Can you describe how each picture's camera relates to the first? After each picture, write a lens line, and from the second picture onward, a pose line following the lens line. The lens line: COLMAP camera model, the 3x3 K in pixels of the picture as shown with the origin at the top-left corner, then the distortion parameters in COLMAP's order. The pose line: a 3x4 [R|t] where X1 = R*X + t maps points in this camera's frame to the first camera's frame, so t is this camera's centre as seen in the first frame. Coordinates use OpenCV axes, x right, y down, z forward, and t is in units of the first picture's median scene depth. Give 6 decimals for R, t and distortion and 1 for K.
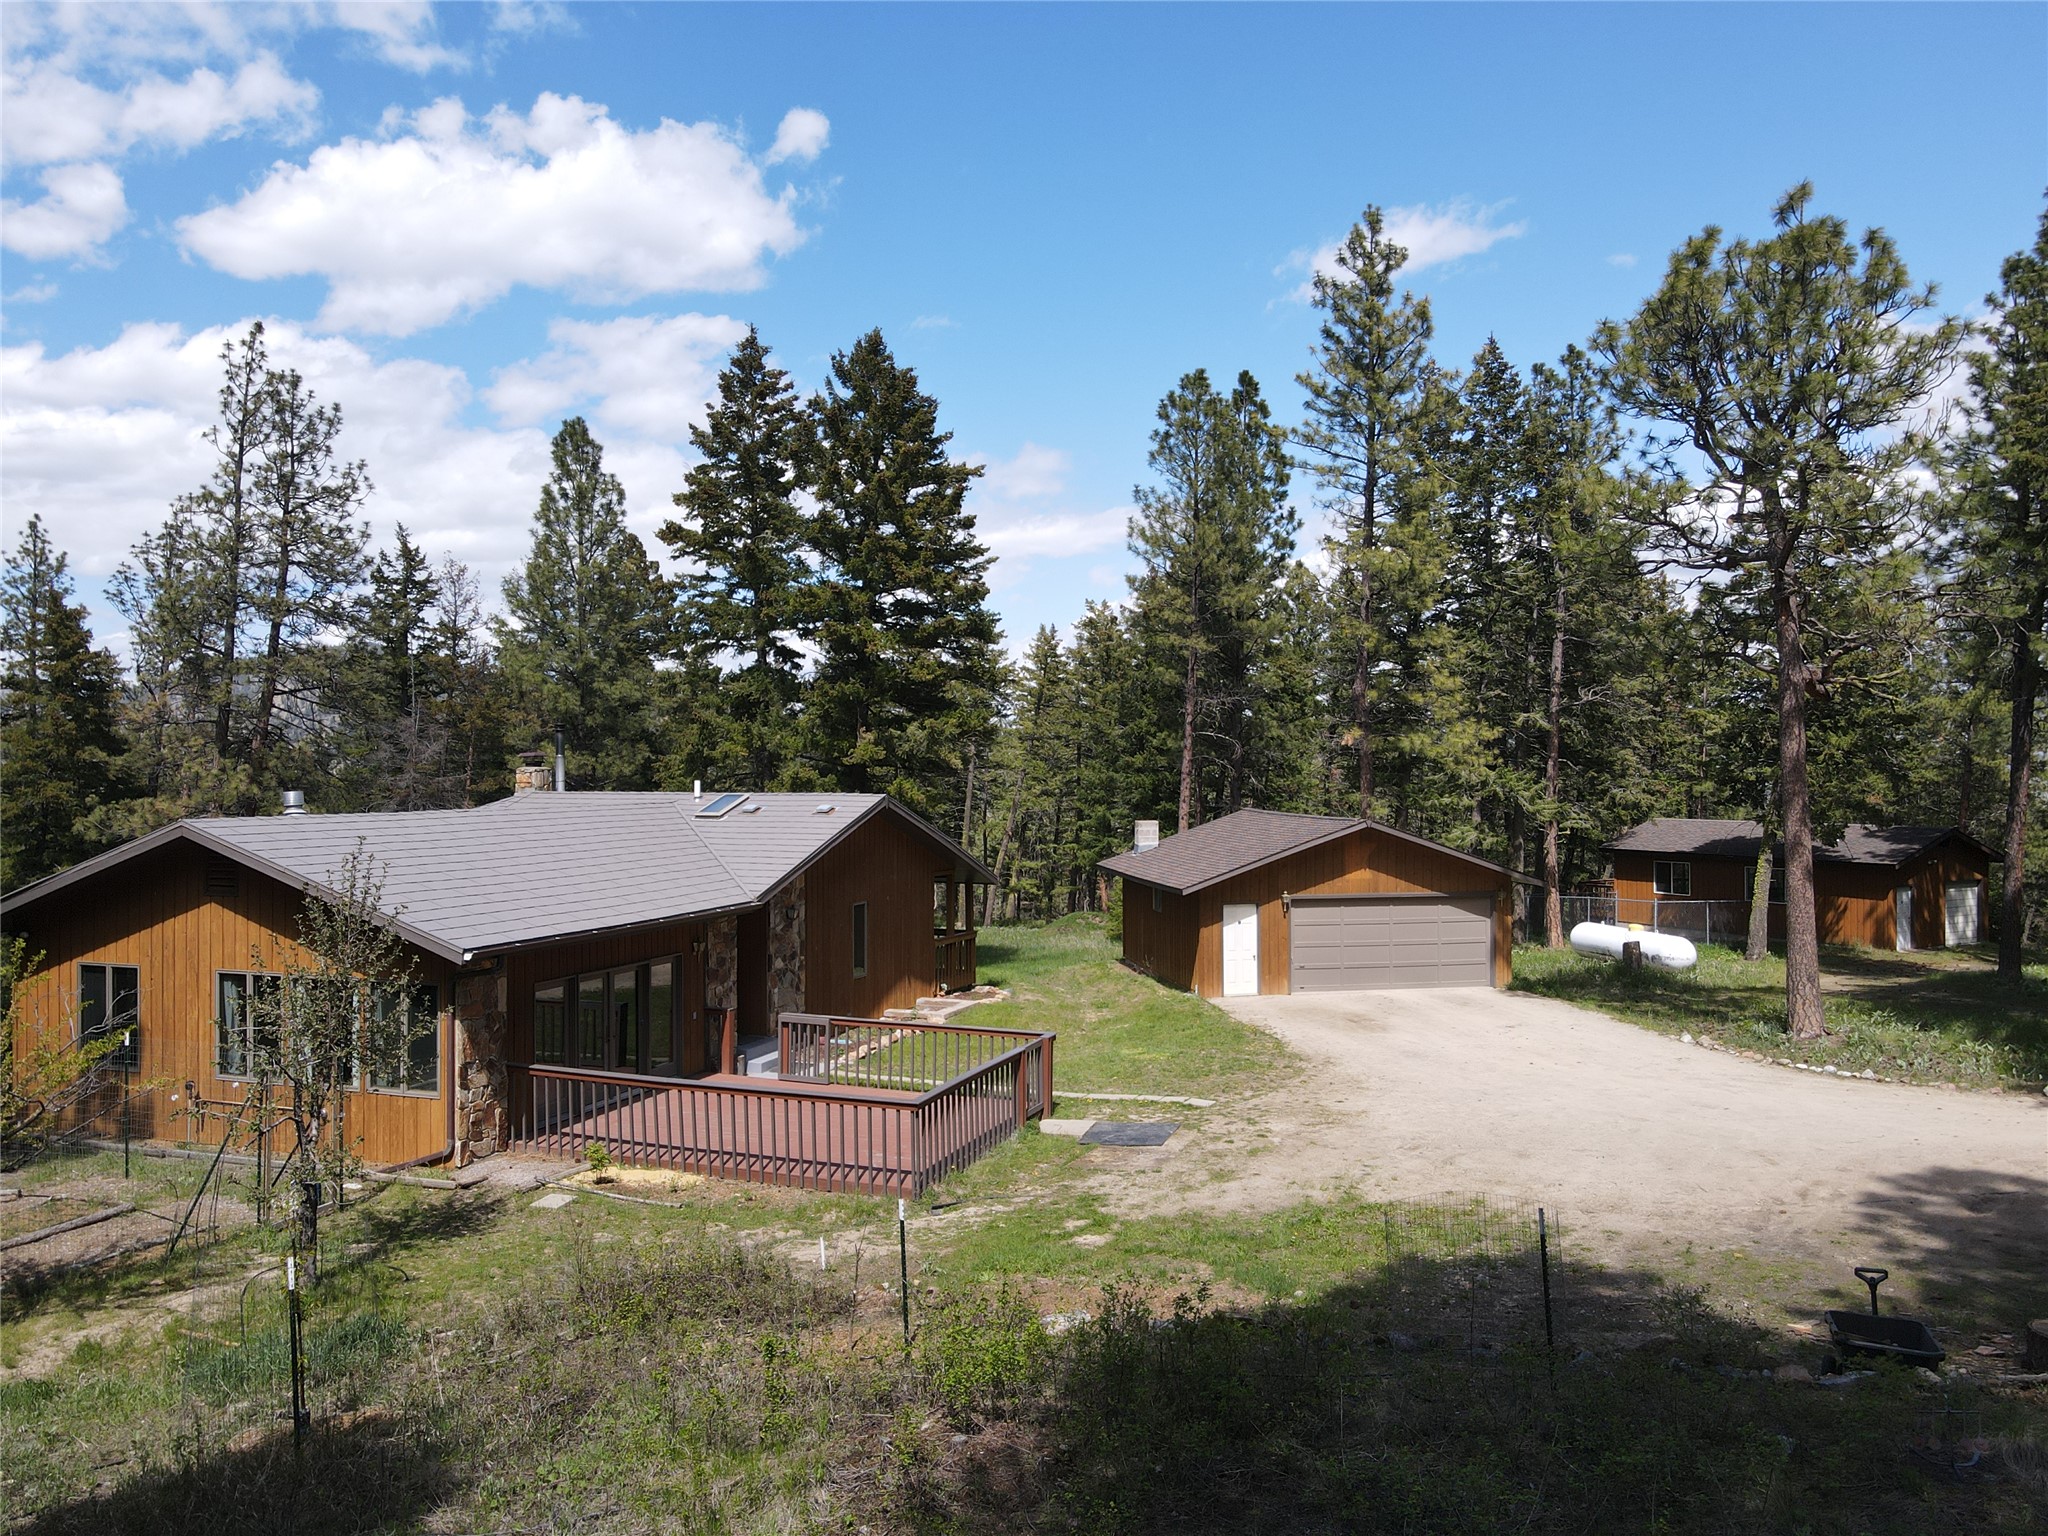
lens RADIAL K [[1459.8, 0, 1024.0], [0, 1459.8, 768.0], [0, 0, 1]] dist [0.022462, 0.003498]
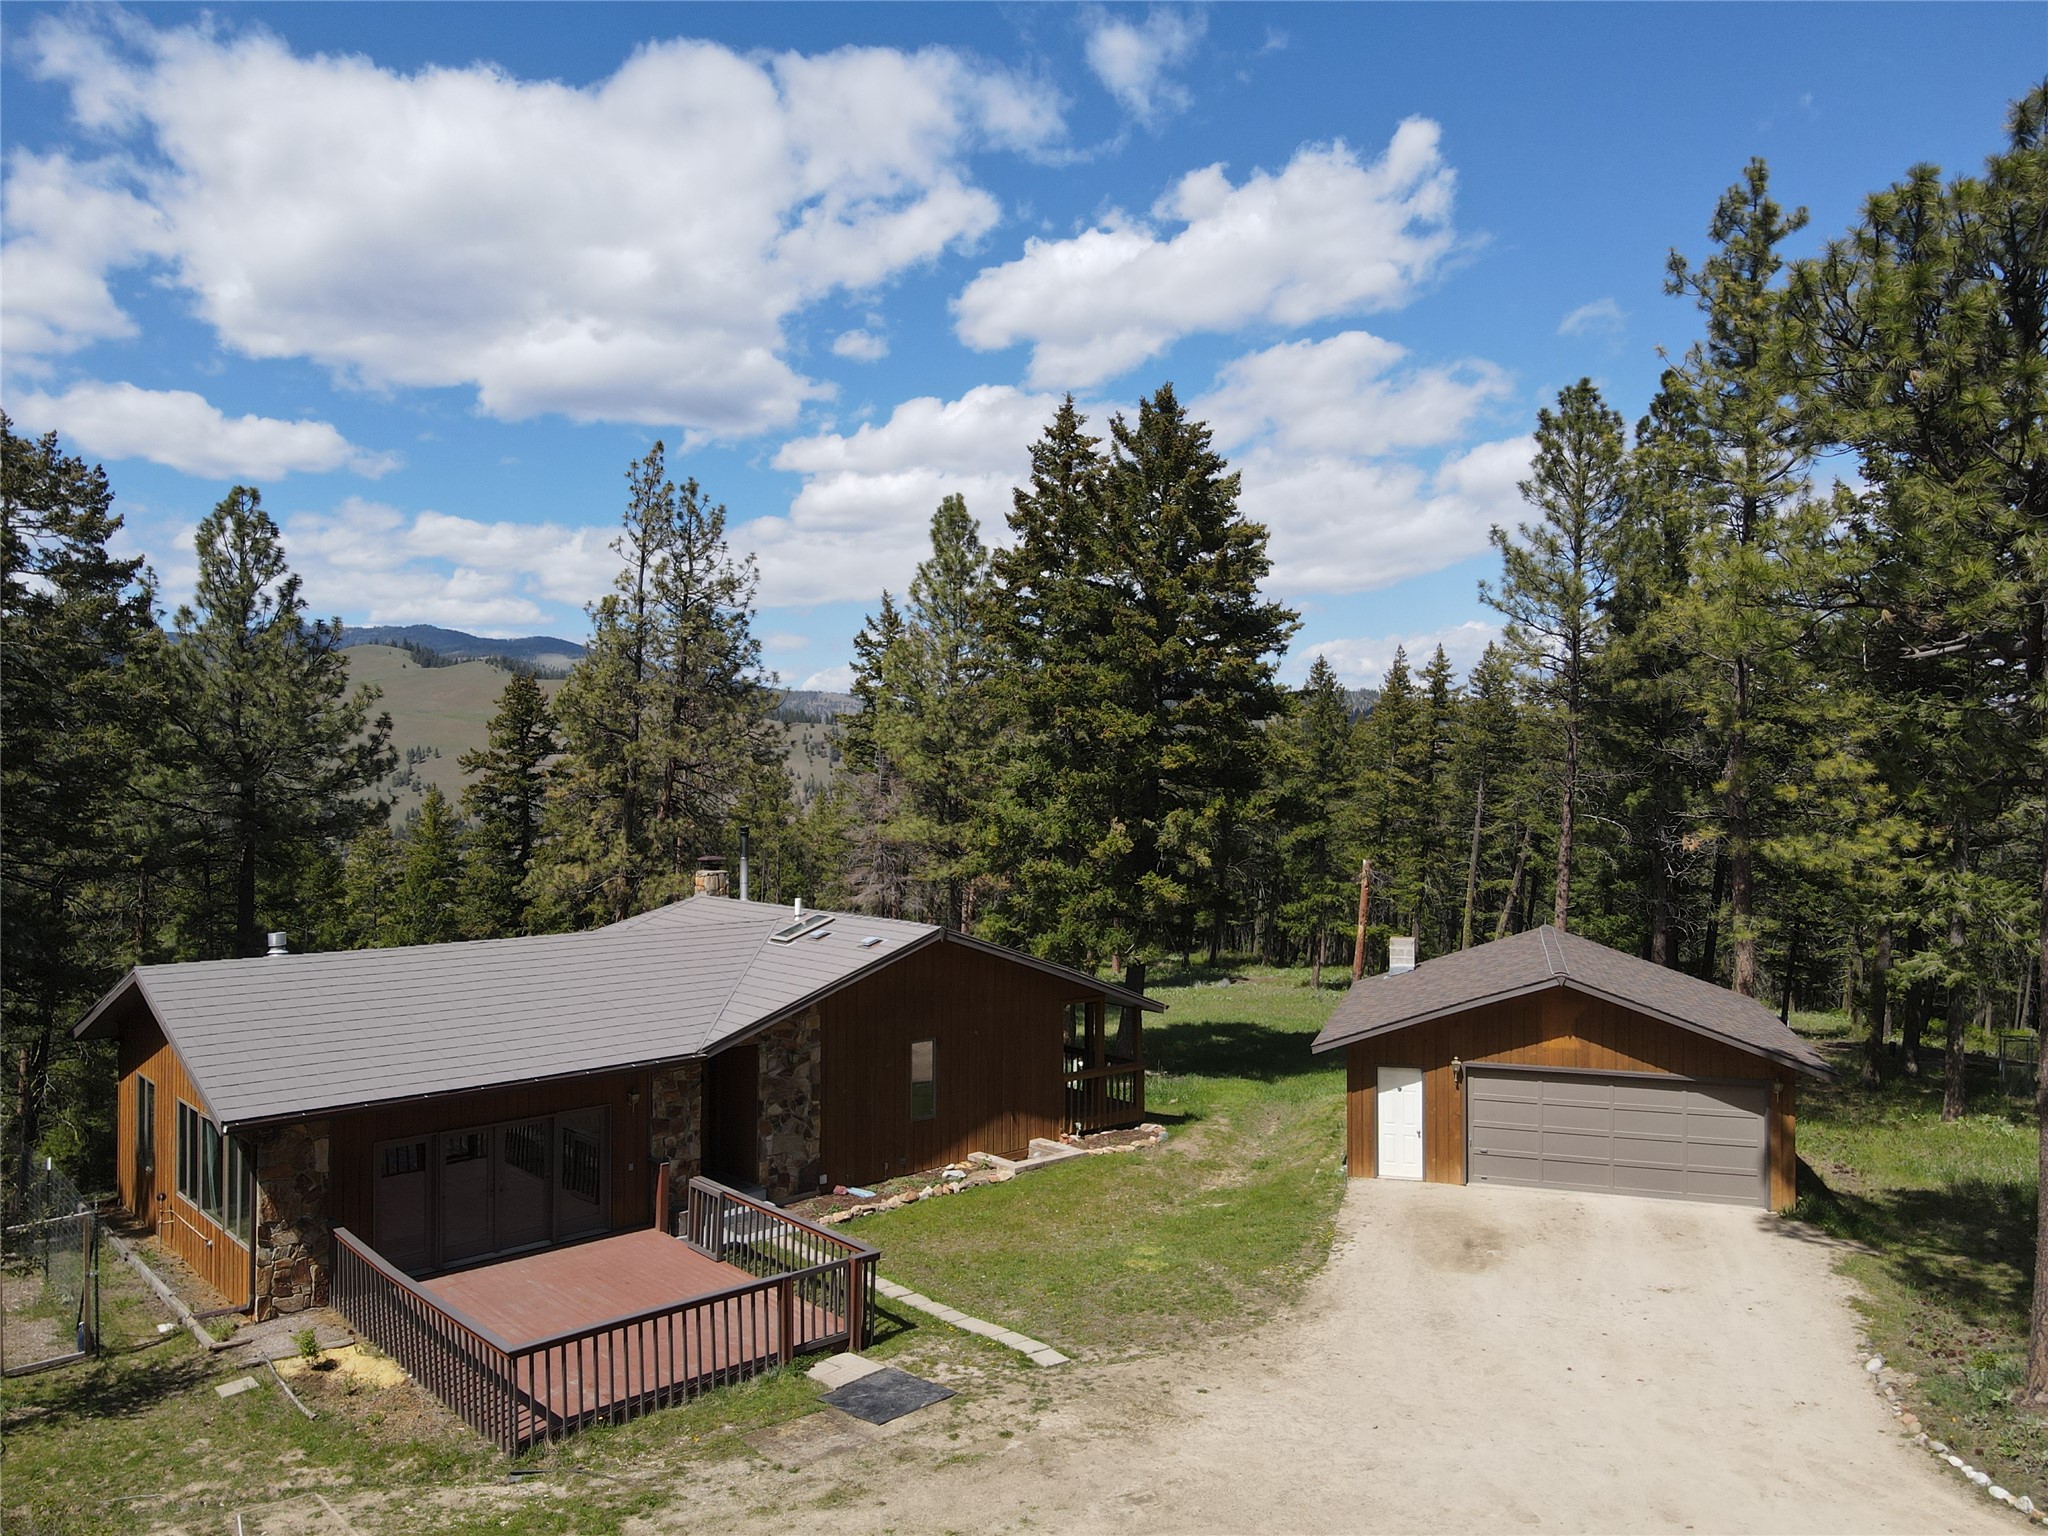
lens RADIAL K [[1459.8, 0, 1024.0], [0, 1459.8, 768.0], [0, 0, 1]] dist [0.022462, 0.003498]
pose [[0.895436, 0.003187, -0.445180, 0.368057], [-0.006812, 0.999955, -0.006543, -0.077476], [0.445139, 0.008891, 0.895417, 0.190046]]
